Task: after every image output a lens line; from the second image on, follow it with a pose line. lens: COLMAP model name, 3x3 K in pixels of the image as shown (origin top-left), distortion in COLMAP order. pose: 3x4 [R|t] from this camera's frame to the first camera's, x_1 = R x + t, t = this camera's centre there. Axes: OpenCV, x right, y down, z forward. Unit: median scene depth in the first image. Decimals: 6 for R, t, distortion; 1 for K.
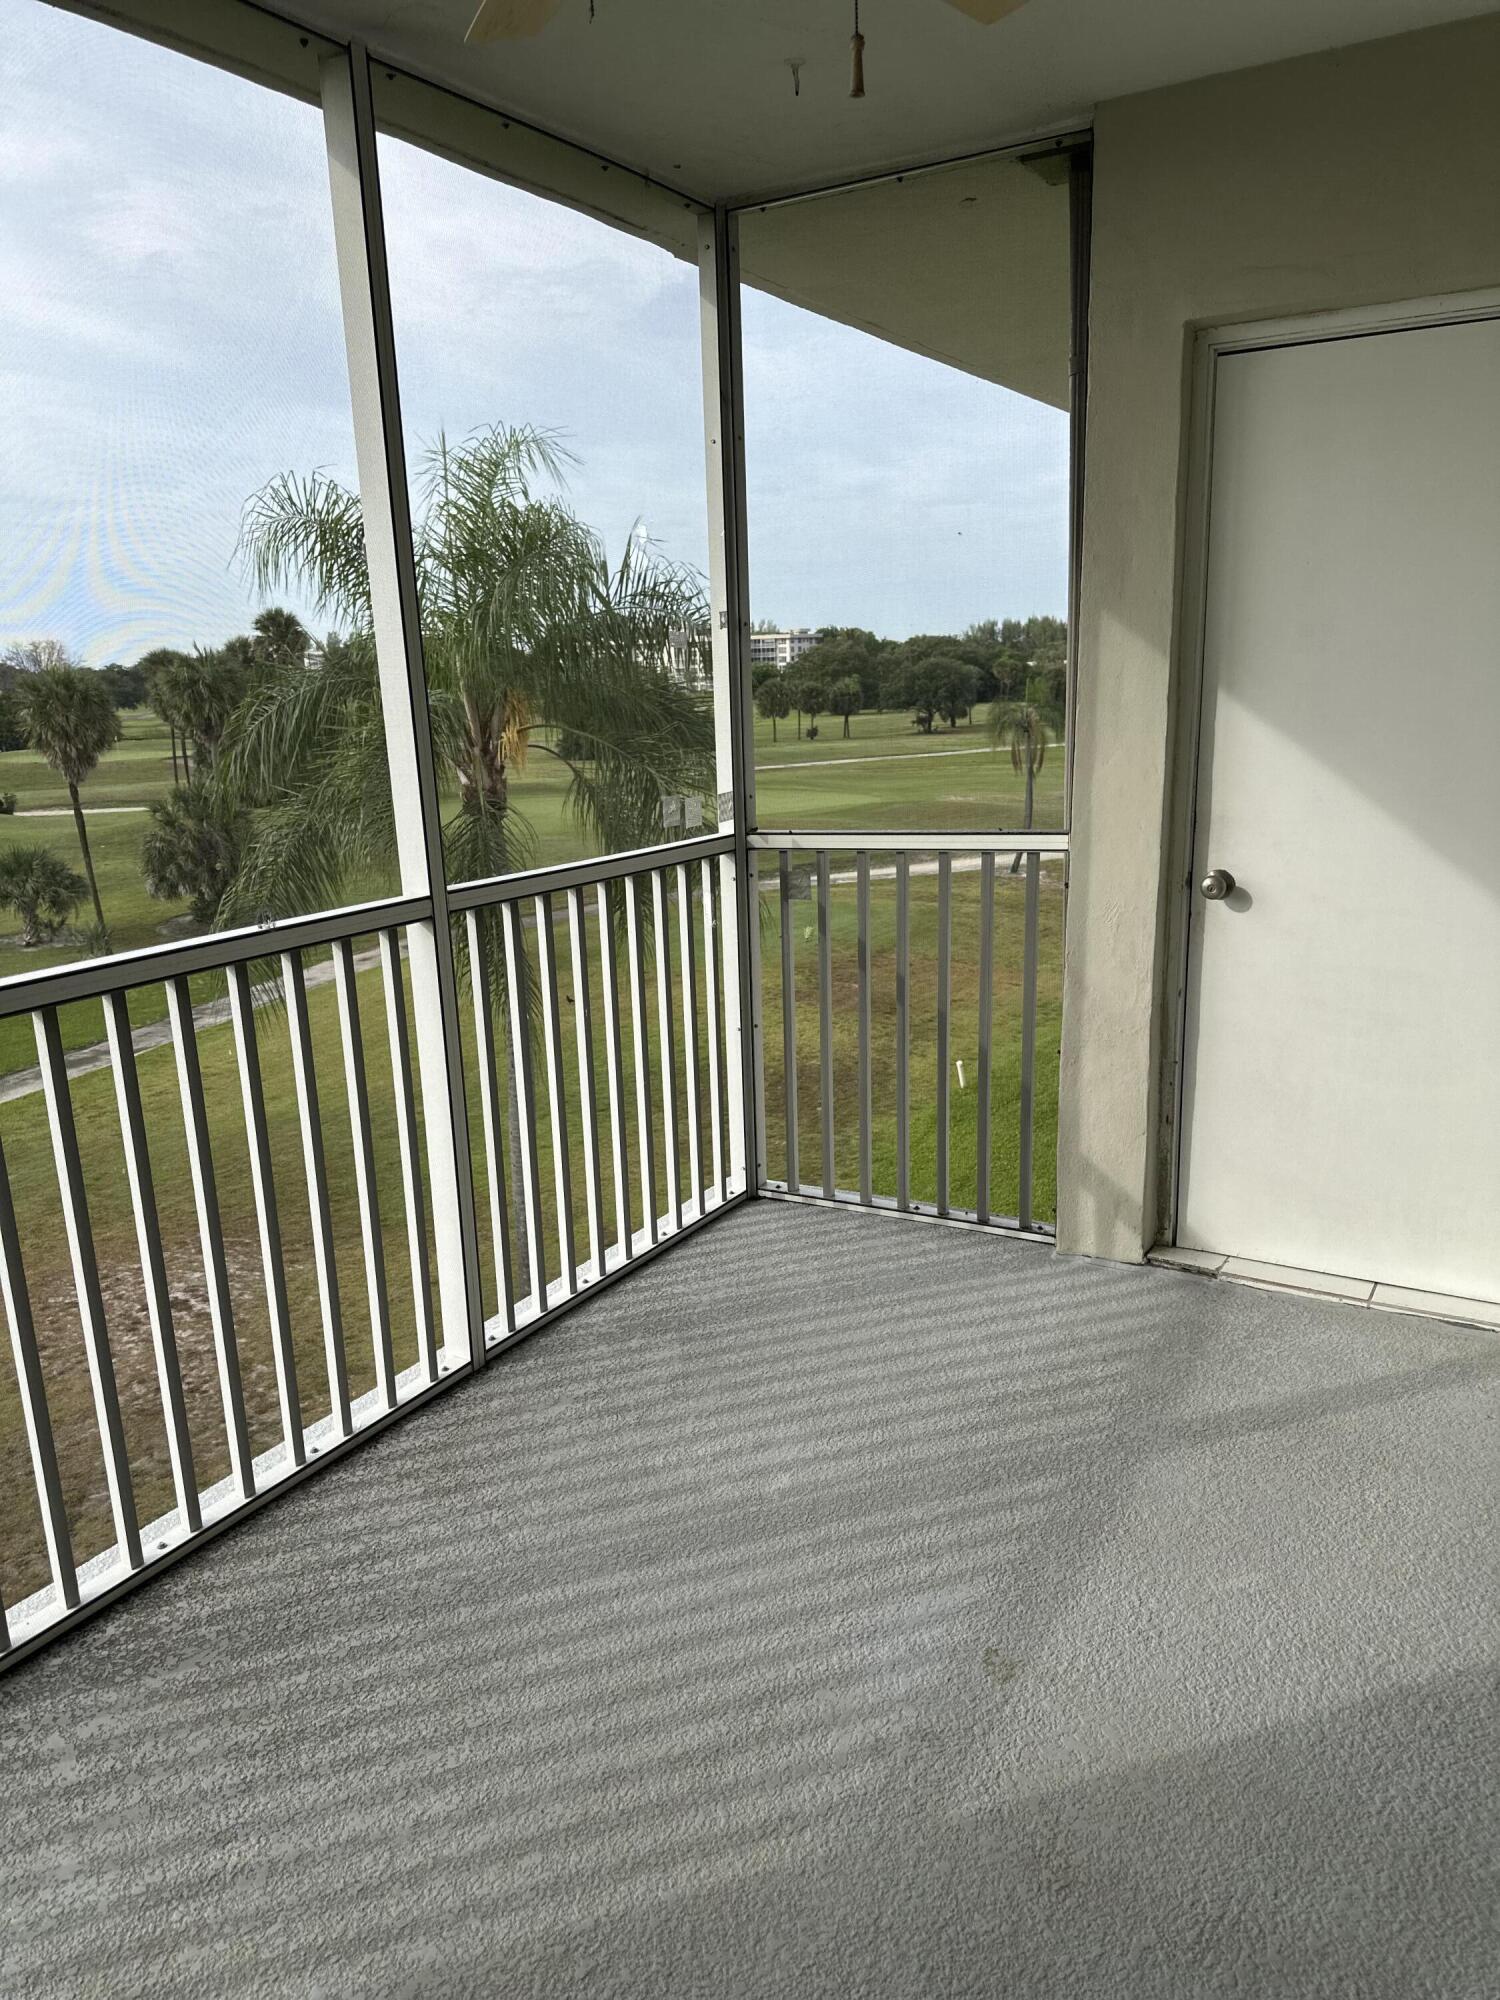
lens RADIAL K [[1403.5, 0, 769.4], [0, 1403.5, 1008.3], [0, 0, 1]] dist [0.098102, -0.140872]
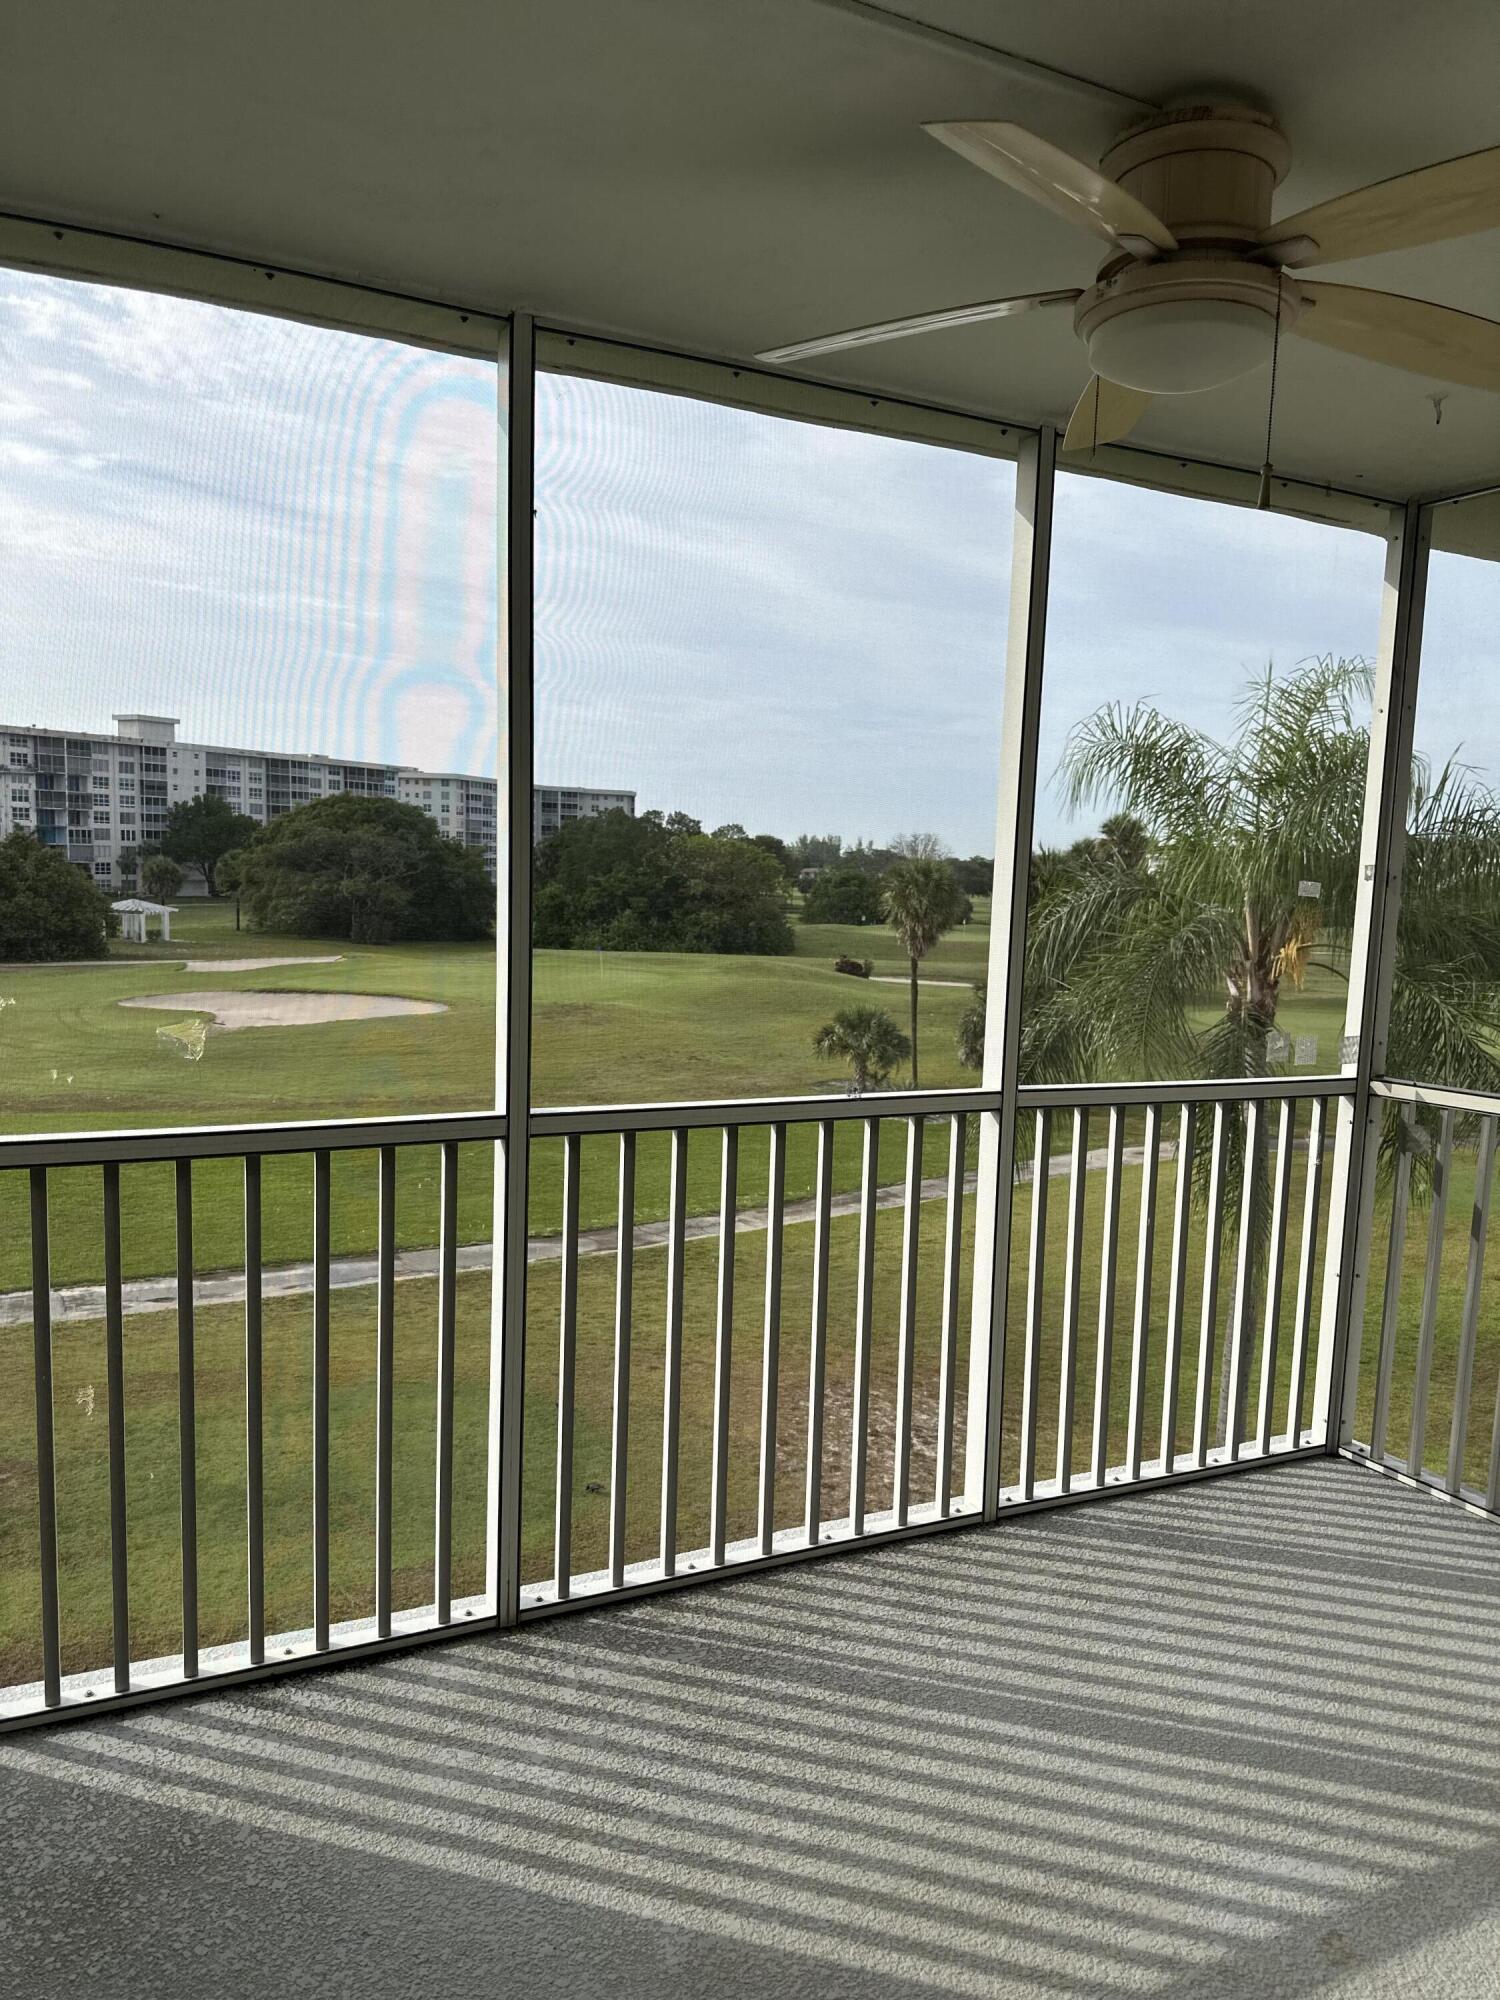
lens RADIAL K [[1403.5, 0, 769.4], [0, 1403.5, 1008.3], [0, 0, 1]] dist [0.098102, -0.140872]
pose [[0.842539, 0.117267, -0.525716, 0.157483], [-0.189001, 0.978319, -0.084678, -0.009032], [0.504388, 0.170705, 0.846435, -0.077895]]
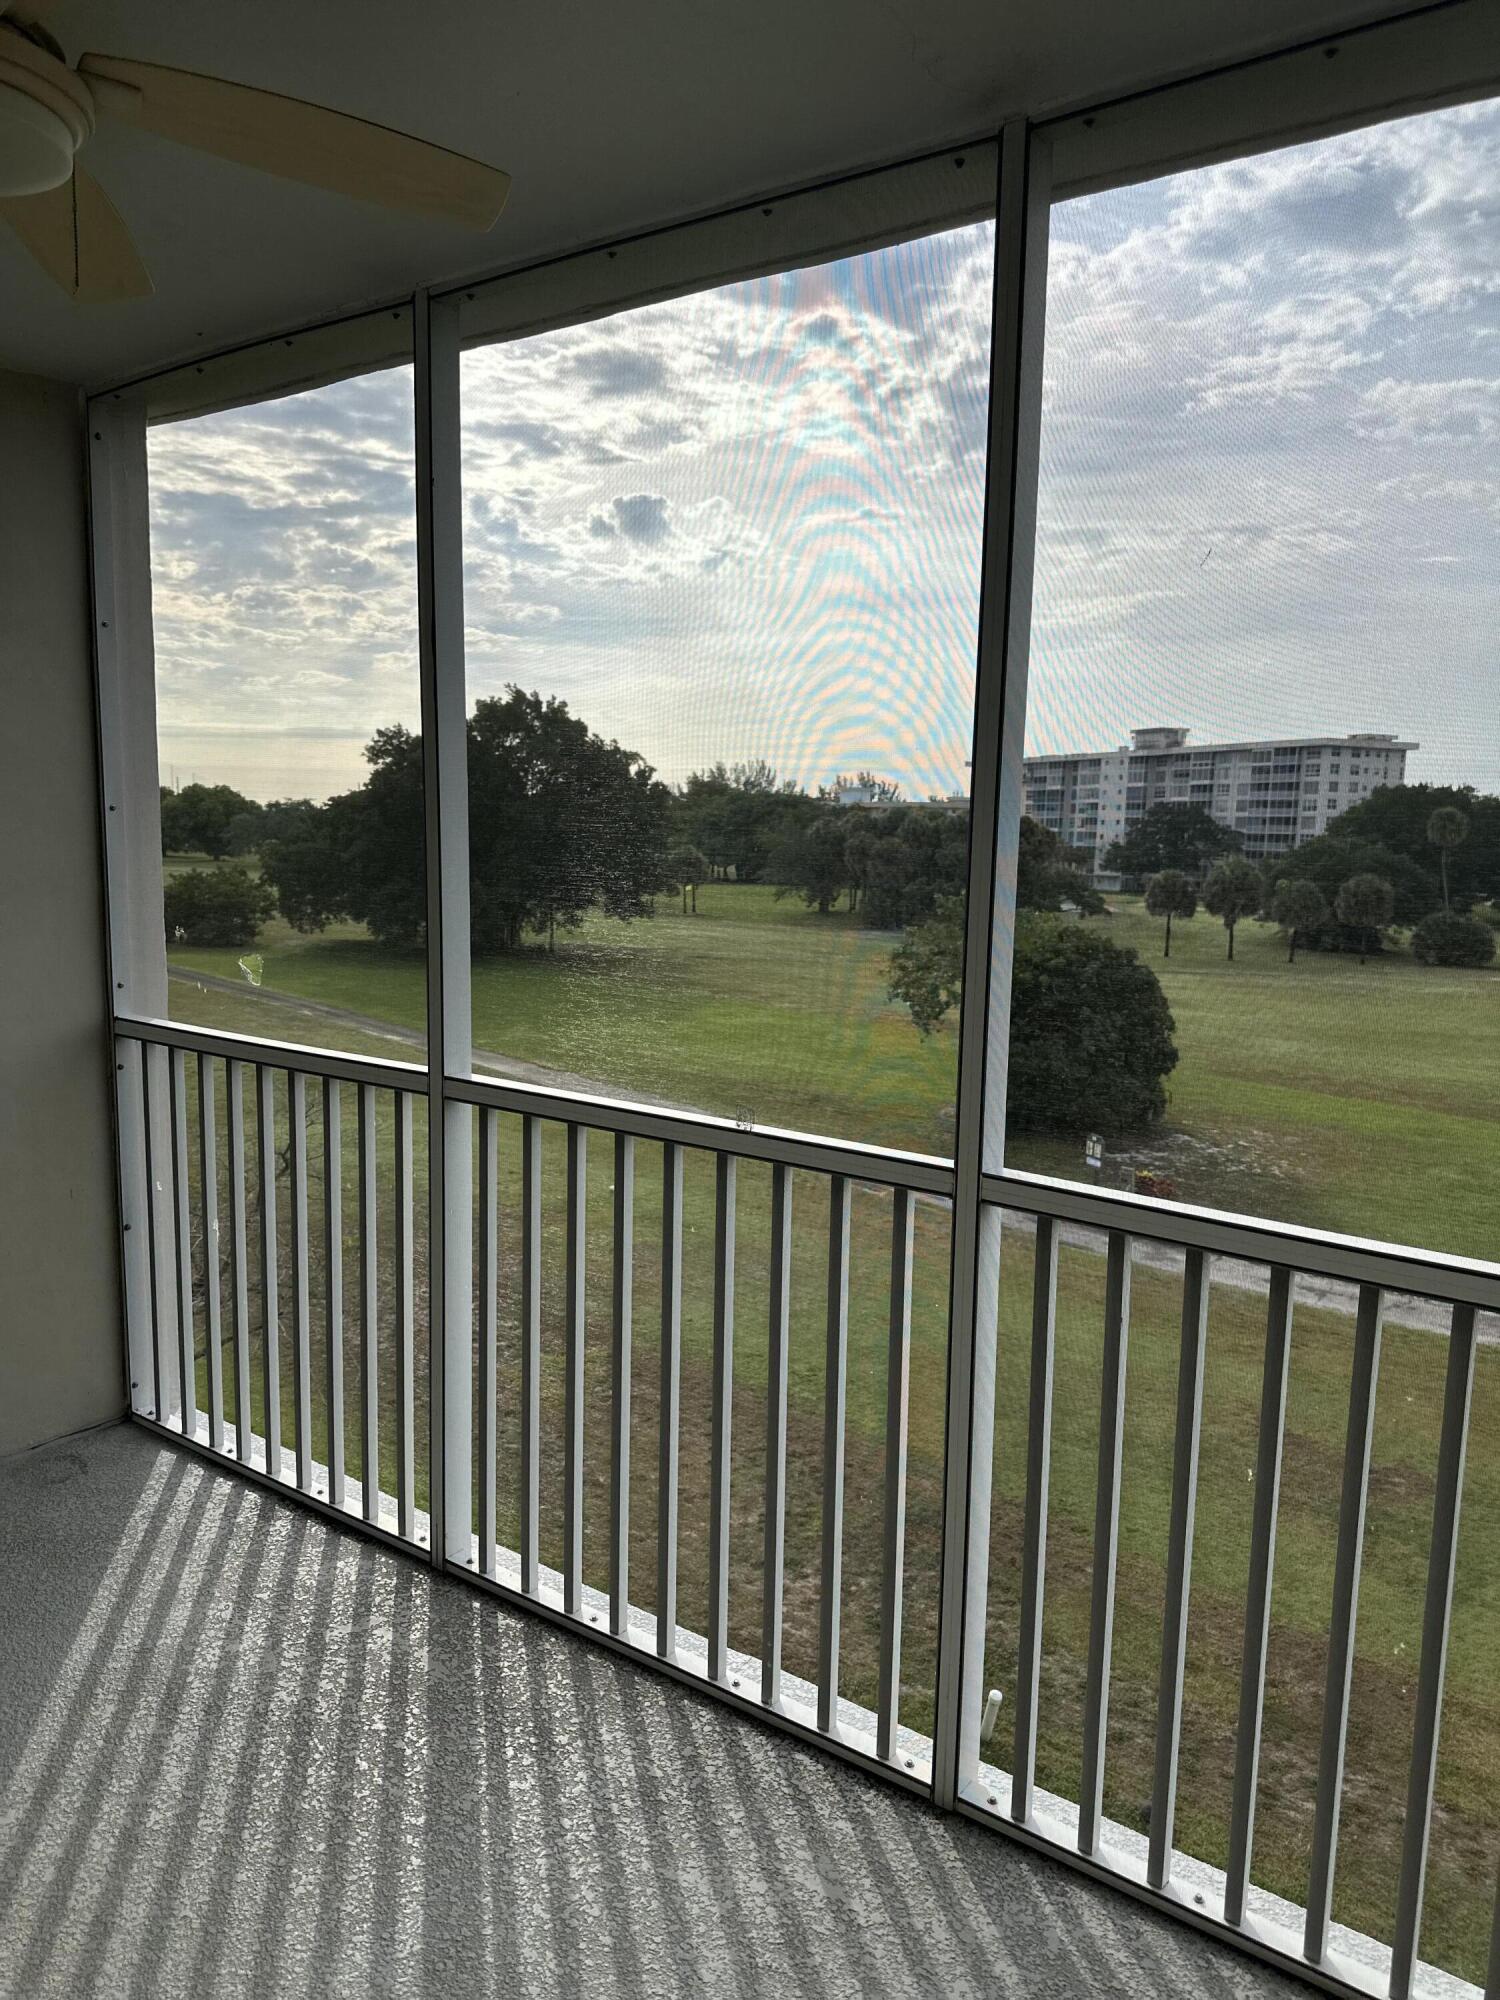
lens RADIAL K [[1430.0, 0, 751.2], [0, 1430.0, 985.5], [0, 0, 1]] dist [0.005357, 0.009919]
pose [[-0.103513, 0.137186, -0.985122, 0.405011], [-0.251349, 0.954687, 0.159359, -0.207948], [0.962345, 0.264106, -0.064341, 0.704264]]
